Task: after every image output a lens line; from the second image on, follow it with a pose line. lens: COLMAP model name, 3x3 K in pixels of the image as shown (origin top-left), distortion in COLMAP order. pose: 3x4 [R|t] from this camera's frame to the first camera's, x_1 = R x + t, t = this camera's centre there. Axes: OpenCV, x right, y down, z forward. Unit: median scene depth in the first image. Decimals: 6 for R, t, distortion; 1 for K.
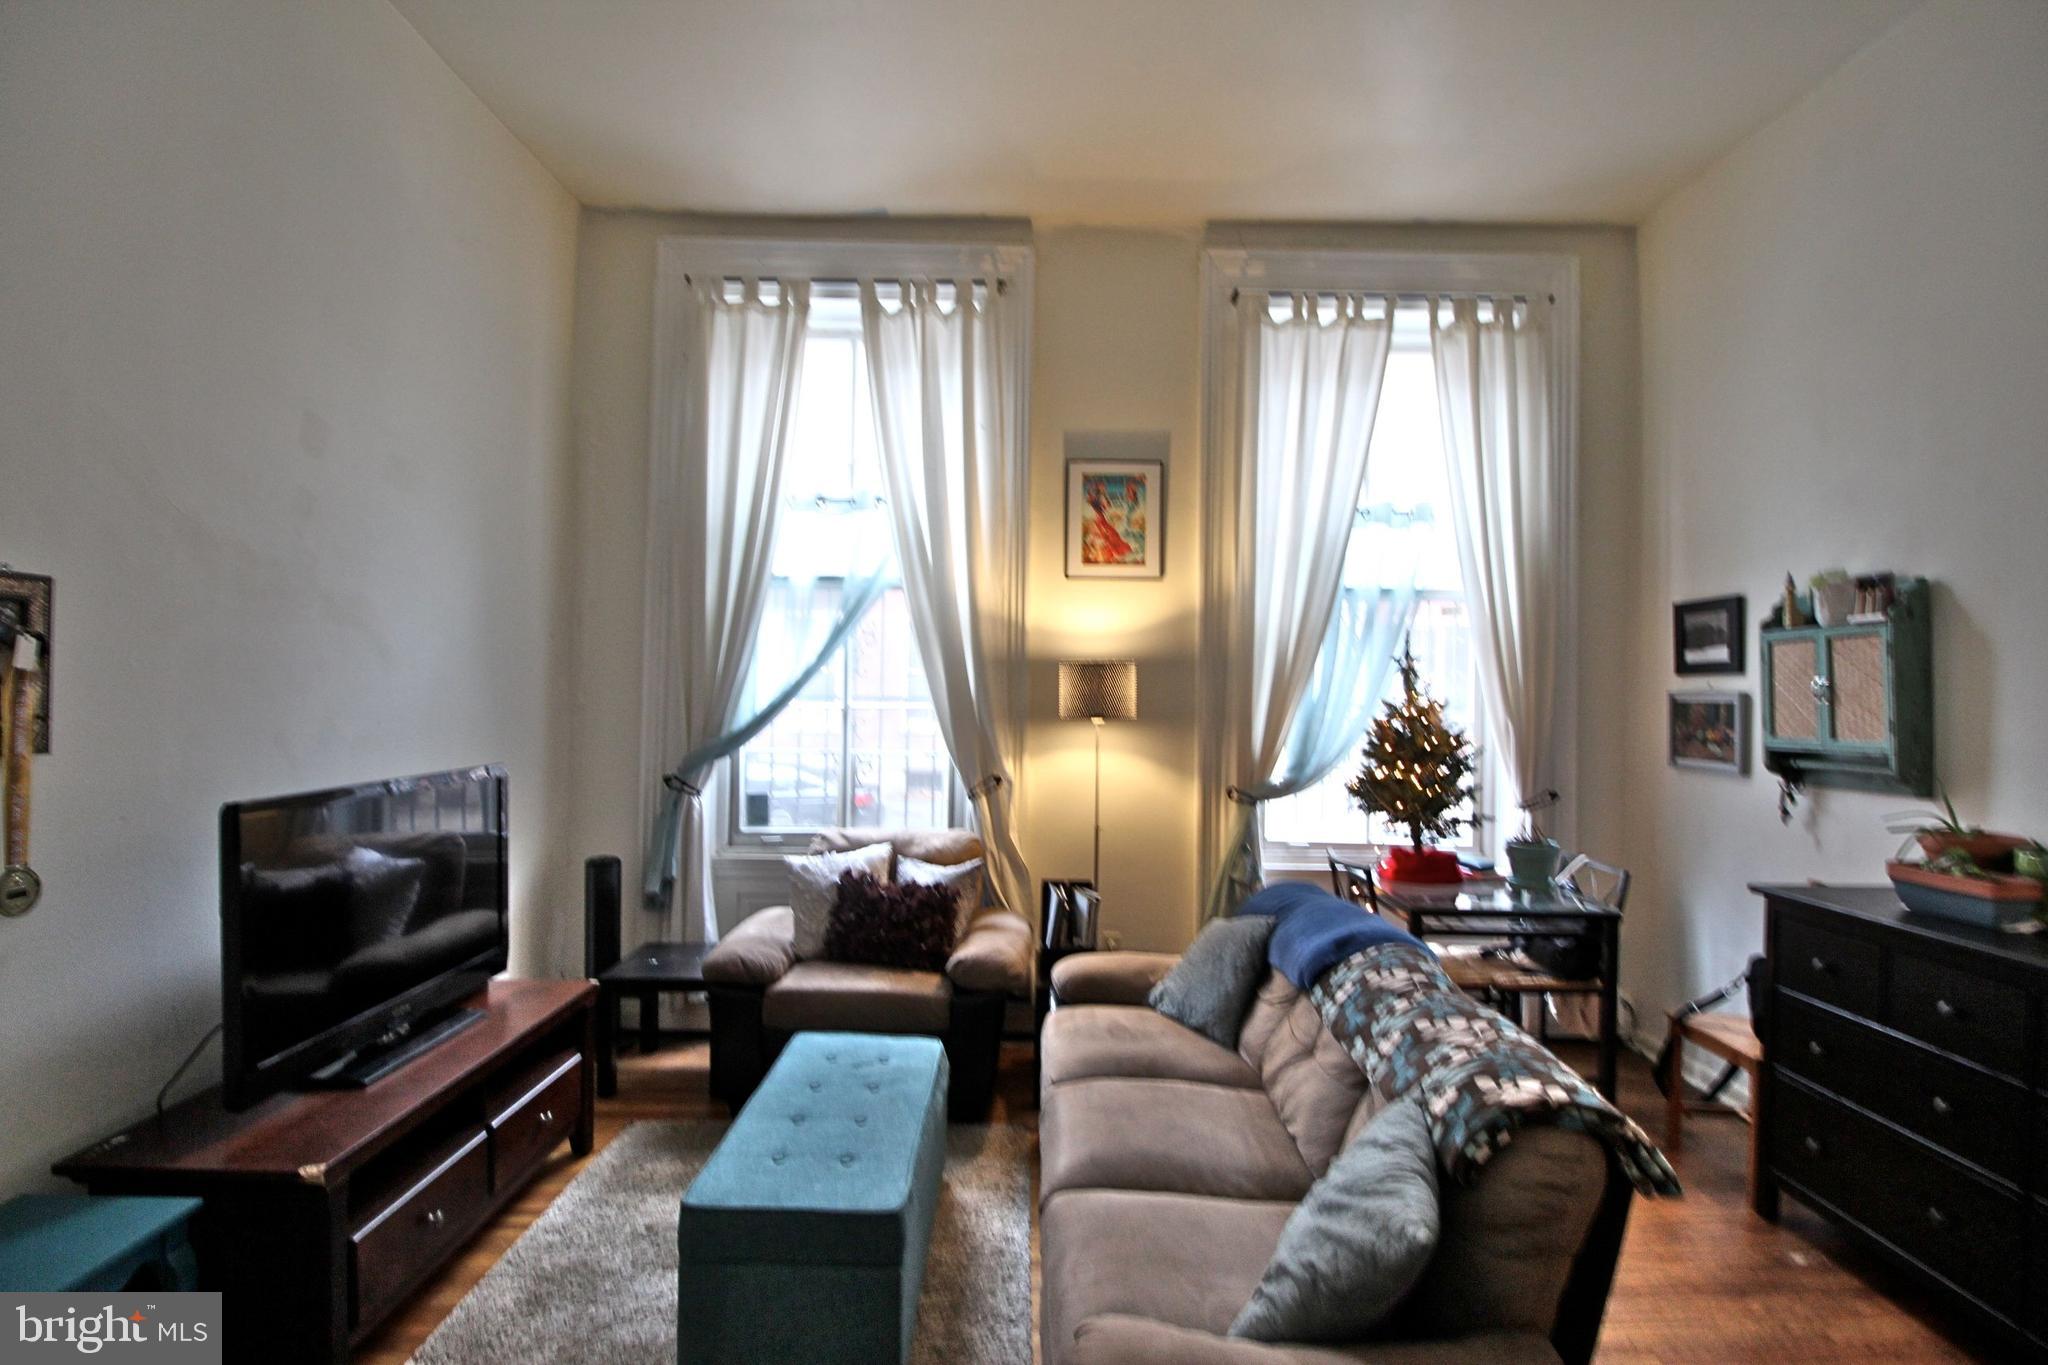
lens RADIAL K [[947.4, 0, 1036.4], [0, 947.4, 681.1], [0, 0, 1]] dist [-0.000238, -0.012402]
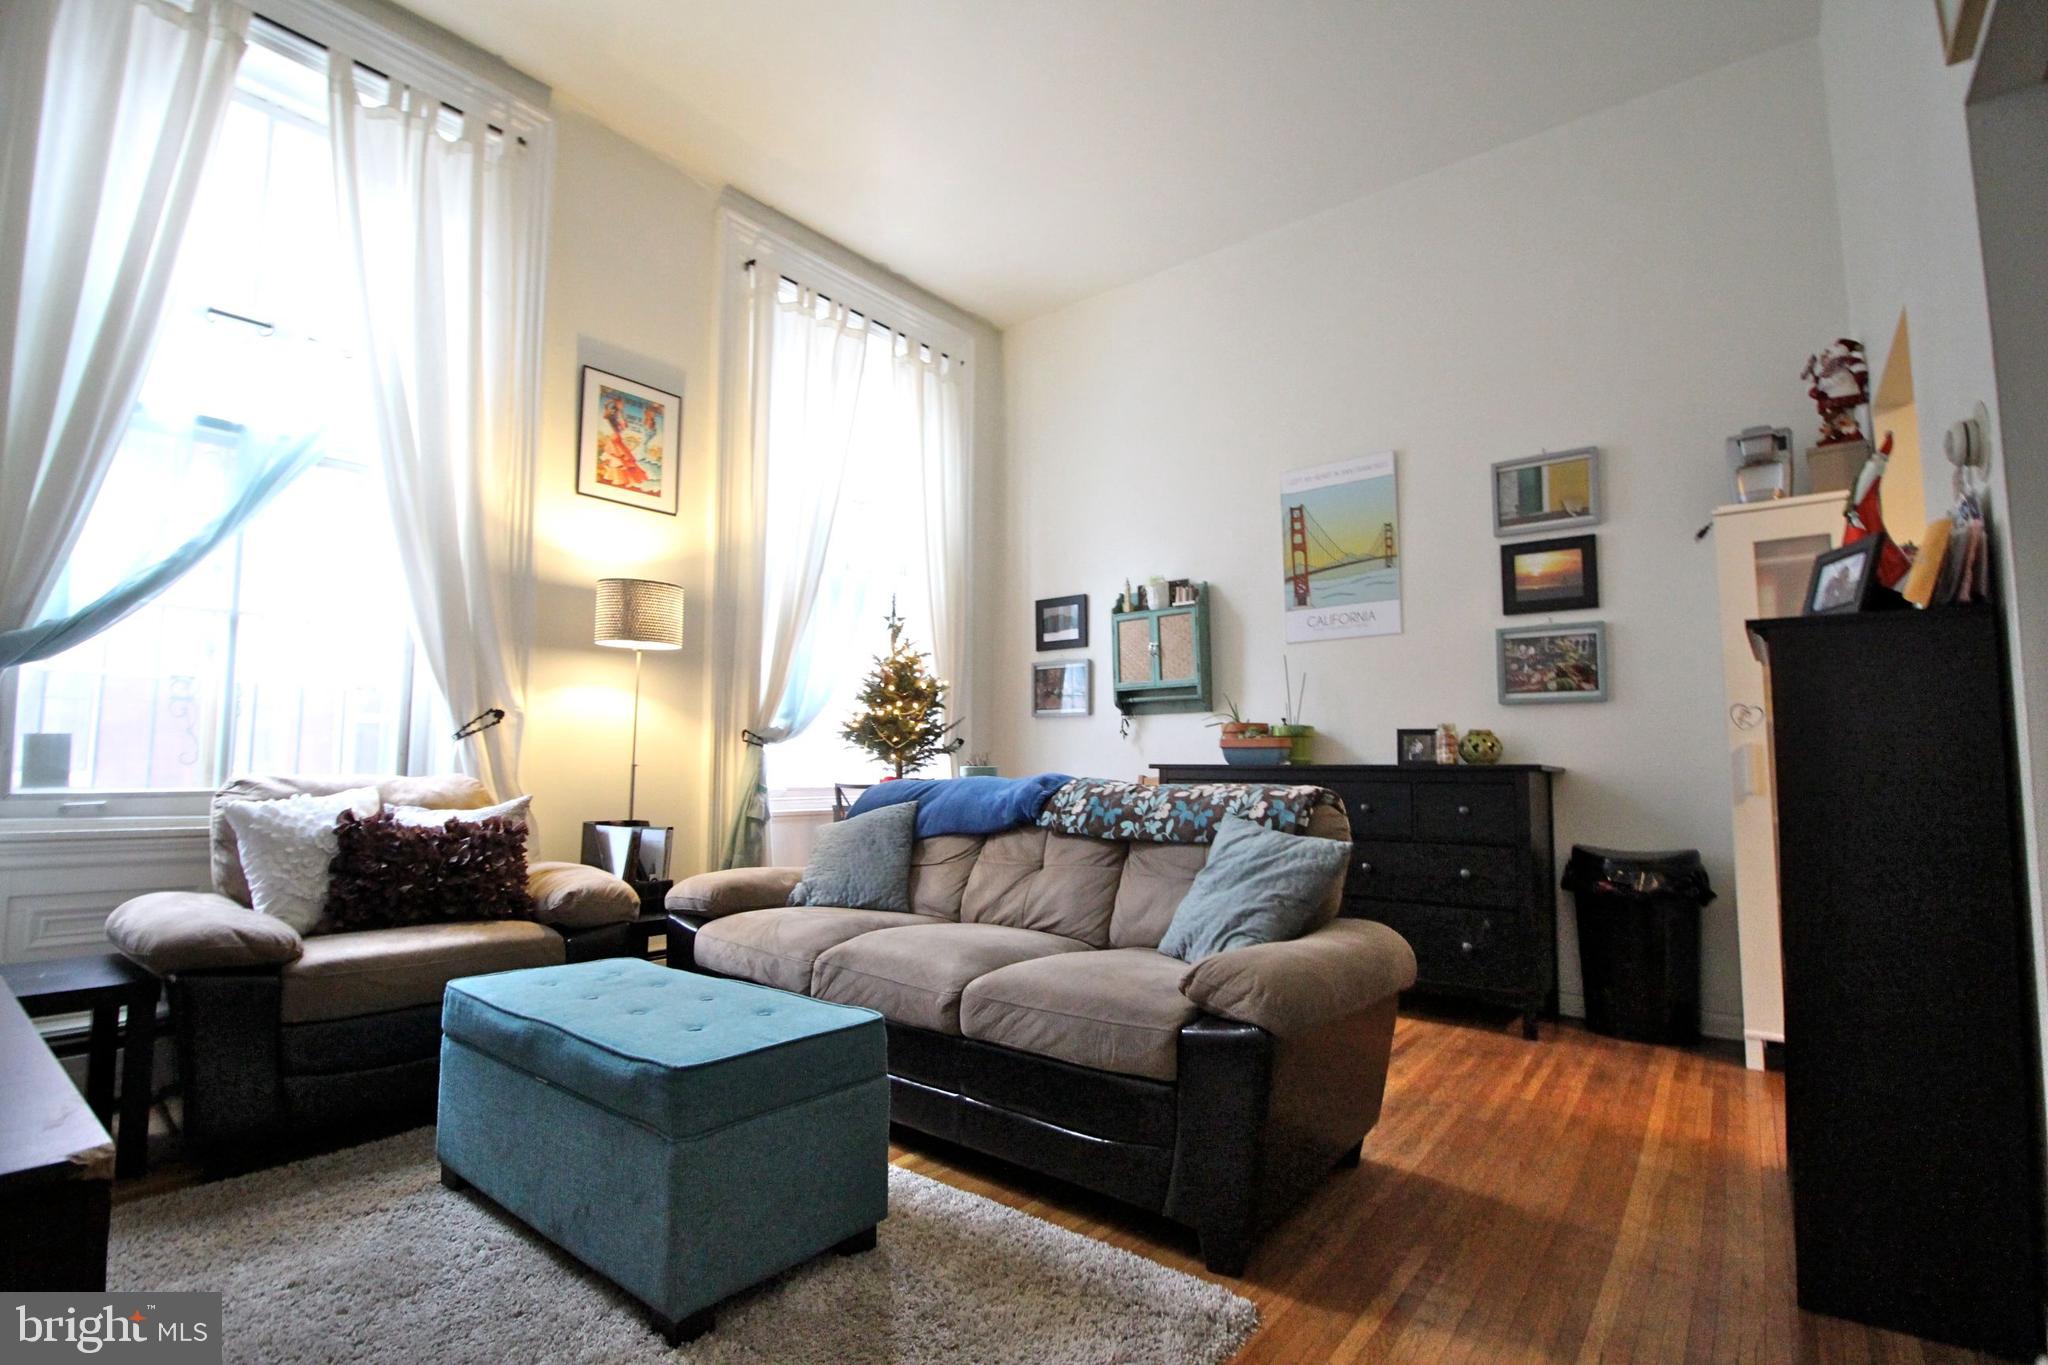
lens RADIAL K [[947.4, 0, 1036.4], [0, 947.4, 681.1], [0, 0, 1]] dist [-0.000238, -0.012402]
pose [[0.627010, 0.059823, 0.776711, -0.420798], [-0.002874, 0.997218, -0.074488, 0.147020], [-0.779006, 0.044473, 0.625437, 0.130689]]
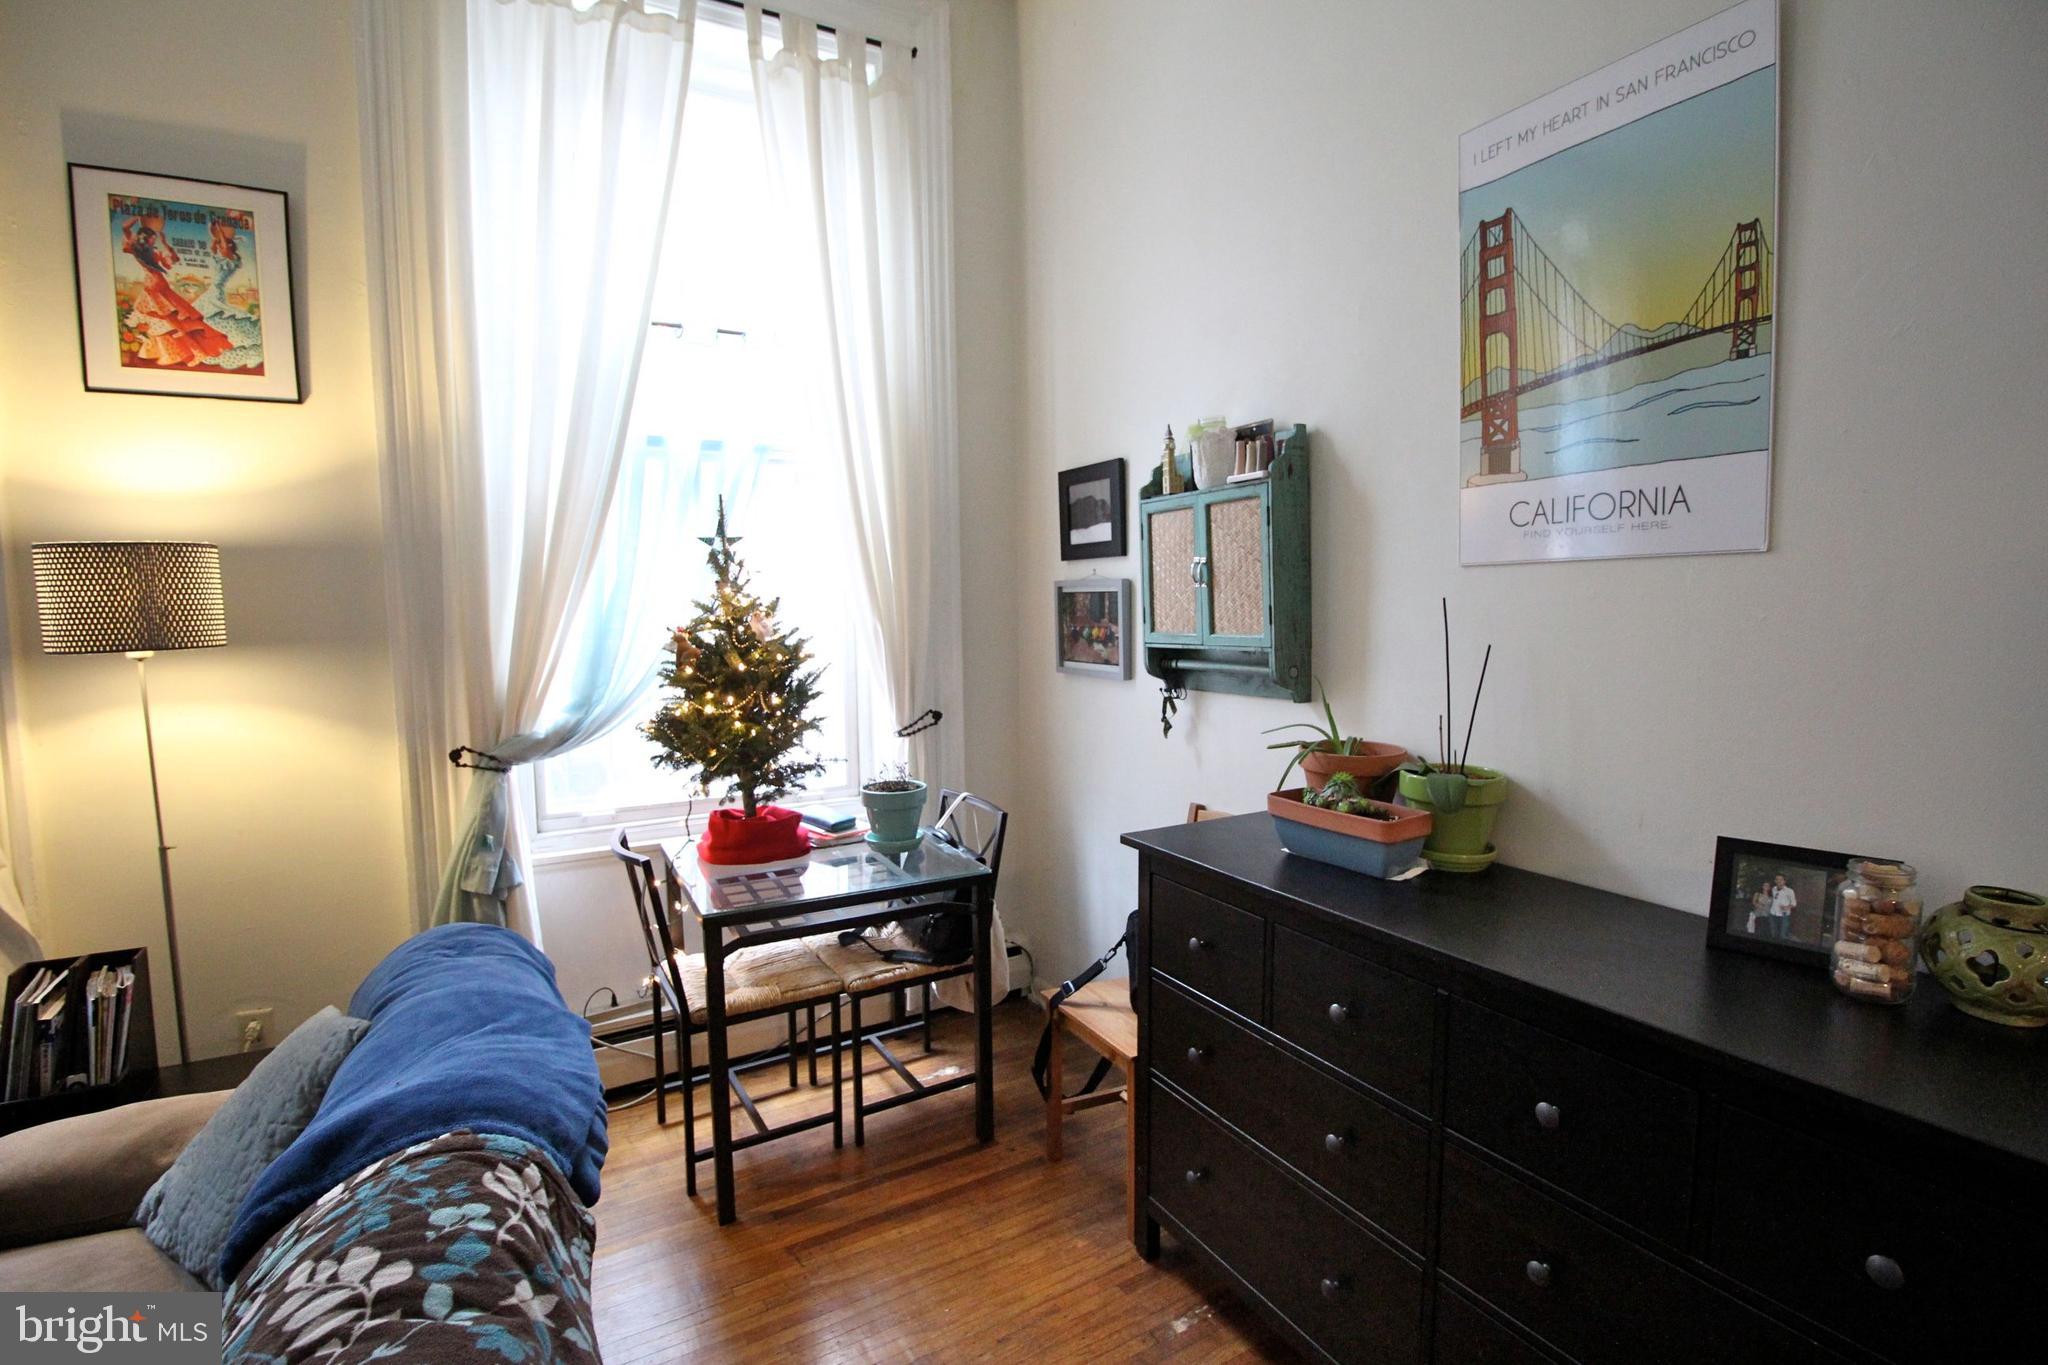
lens RADIAL K [[947.4, 0, 1036.4], [0, 947.4, 681.1], [0, 0, 1]] dist [-0.000238, -0.012402]
pose [[0.872662, -0.068362, 0.483516, 0.260762], [0.021091, 0.994505, 0.102543, 0.013728], [-0.487869, -0.079287, 0.869309, 0.297218]]
